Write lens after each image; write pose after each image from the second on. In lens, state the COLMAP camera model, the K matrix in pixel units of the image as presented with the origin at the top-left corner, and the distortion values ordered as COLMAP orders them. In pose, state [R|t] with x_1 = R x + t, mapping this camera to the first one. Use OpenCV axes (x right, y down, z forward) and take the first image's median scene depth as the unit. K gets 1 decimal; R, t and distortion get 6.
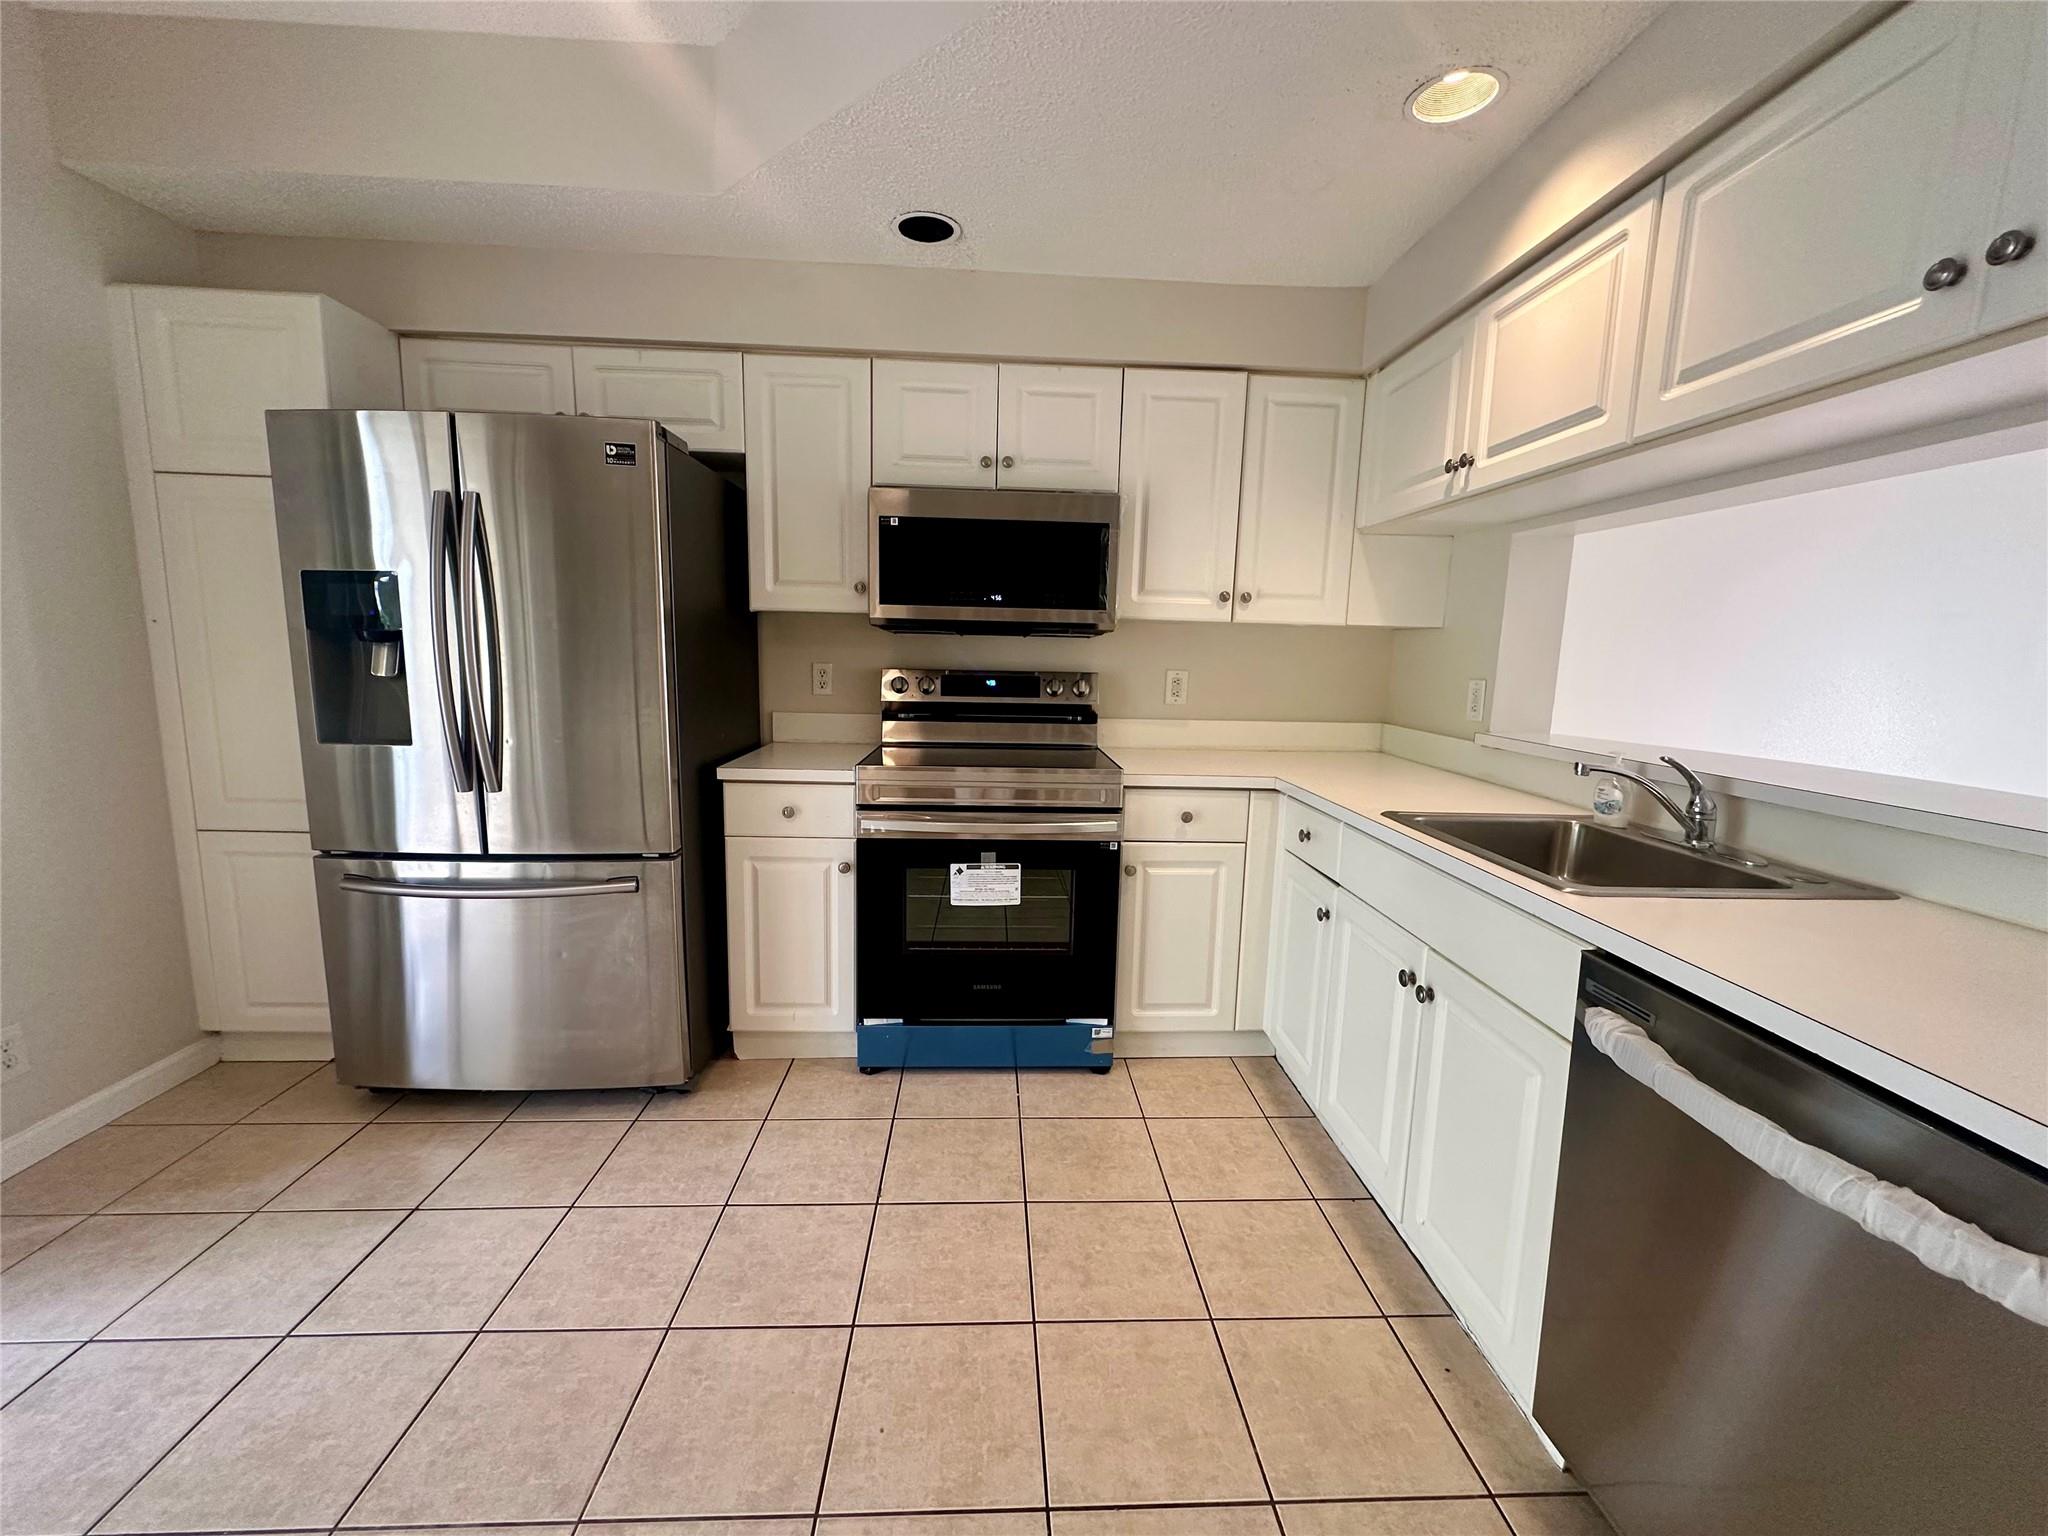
lens RADIAL K [[830.4, 0, 1029.7], [0, 830.4, 768.6], [0, 0, 1]] dist [0.004050, -0.001058]
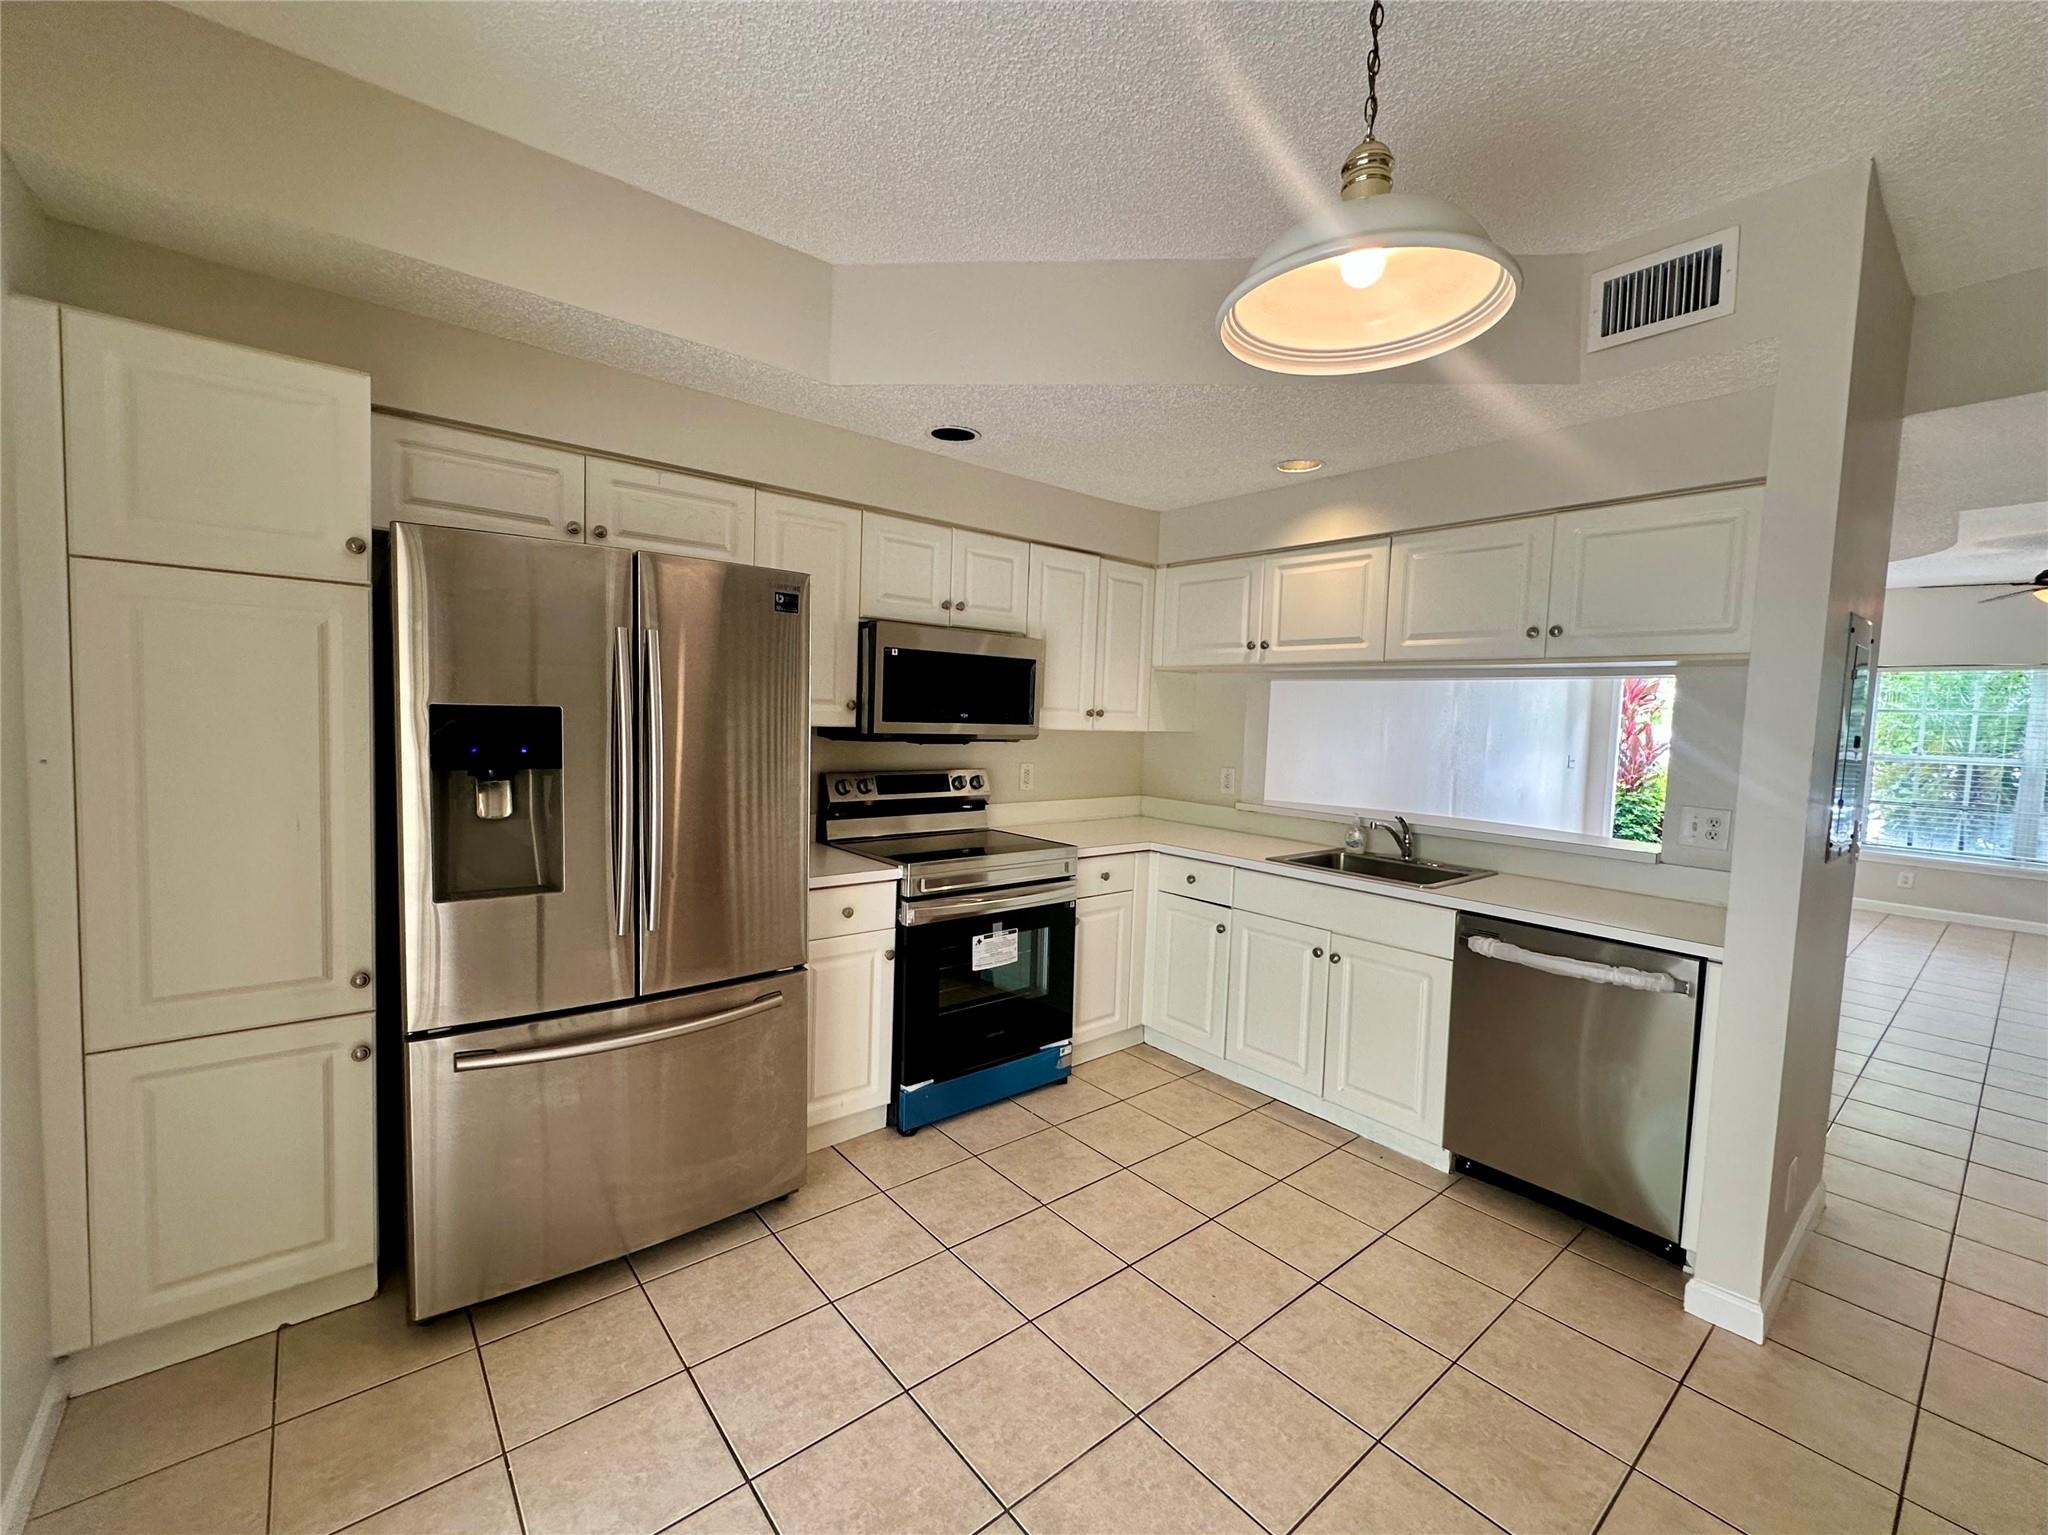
lens RADIAL K [[830.4, 0, 1068.7], [0, 830.4, 772.0], [0, 0, 1]] dist [0.004050, -0.001058]
pose [[0.793591, -0.037141, 0.607317, -0.704931], [0.074337, 0.996576, -0.036190, -0.070479], [-0.603894, 0.073867, 0.793635, -0.065989]]
